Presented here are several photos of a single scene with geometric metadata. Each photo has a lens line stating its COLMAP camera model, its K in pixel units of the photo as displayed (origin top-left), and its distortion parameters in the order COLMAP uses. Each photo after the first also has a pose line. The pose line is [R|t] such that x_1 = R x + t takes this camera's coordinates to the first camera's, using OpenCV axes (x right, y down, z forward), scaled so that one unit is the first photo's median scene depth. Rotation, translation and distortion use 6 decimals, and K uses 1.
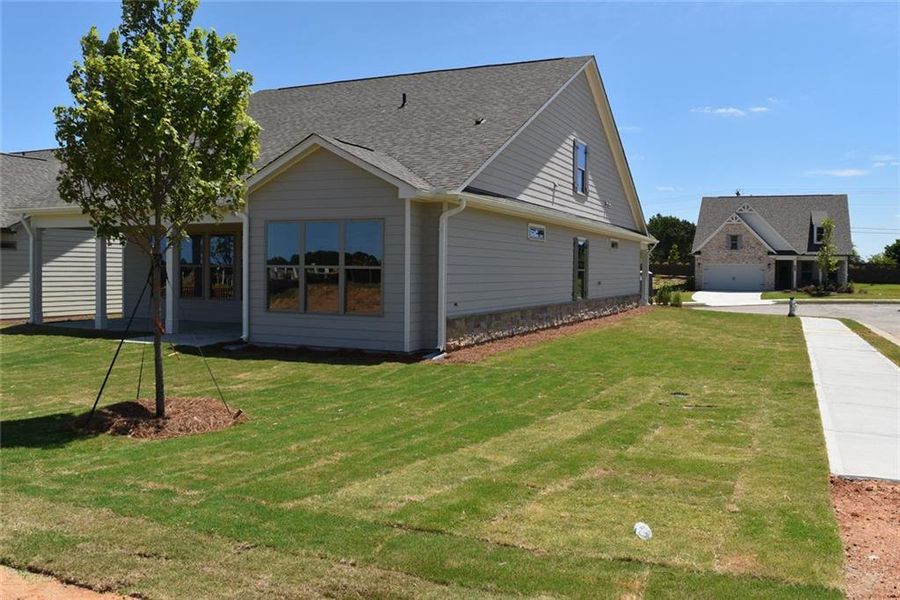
lens RADIAL K [[785.8, 0, 450.0], [0, 785.8, 300.0], [0, 0, 1]] dist [-0.109087, 0.002985]
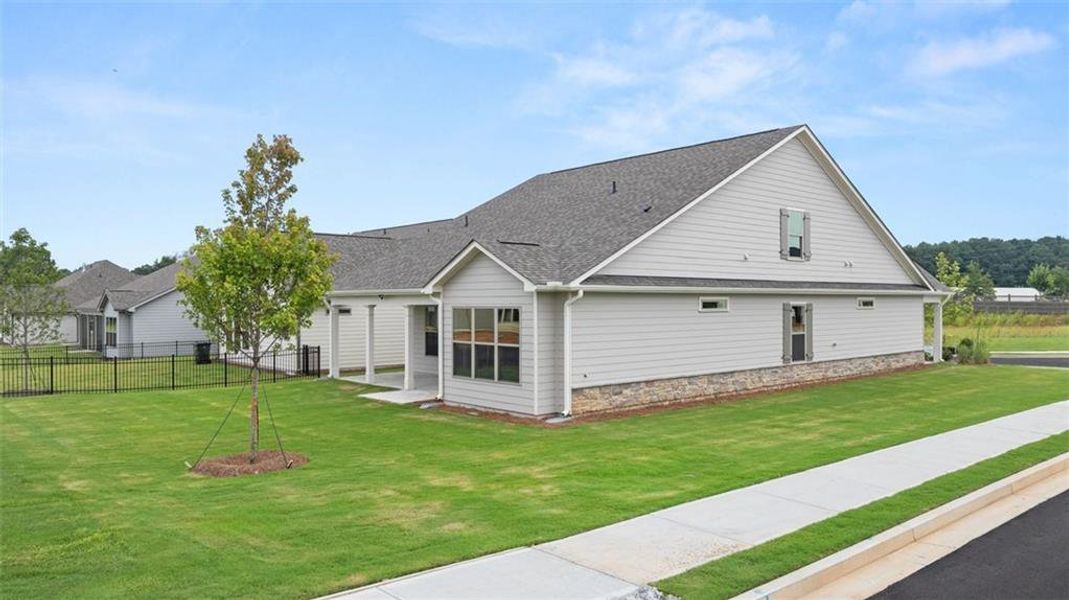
lens RADIAL K [[761.9, 0, 534.5], [0, 761.9, 300.0], [0, 0, 1]] dist [-0.007201, -0.002622]
pose [[0.909085, -0.016727, -0.416275, 0.346007], [-0.002414, 0.998965, -0.045412, -0.046468], [0.416604, 0.042288, 0.908104, -0.065038]]
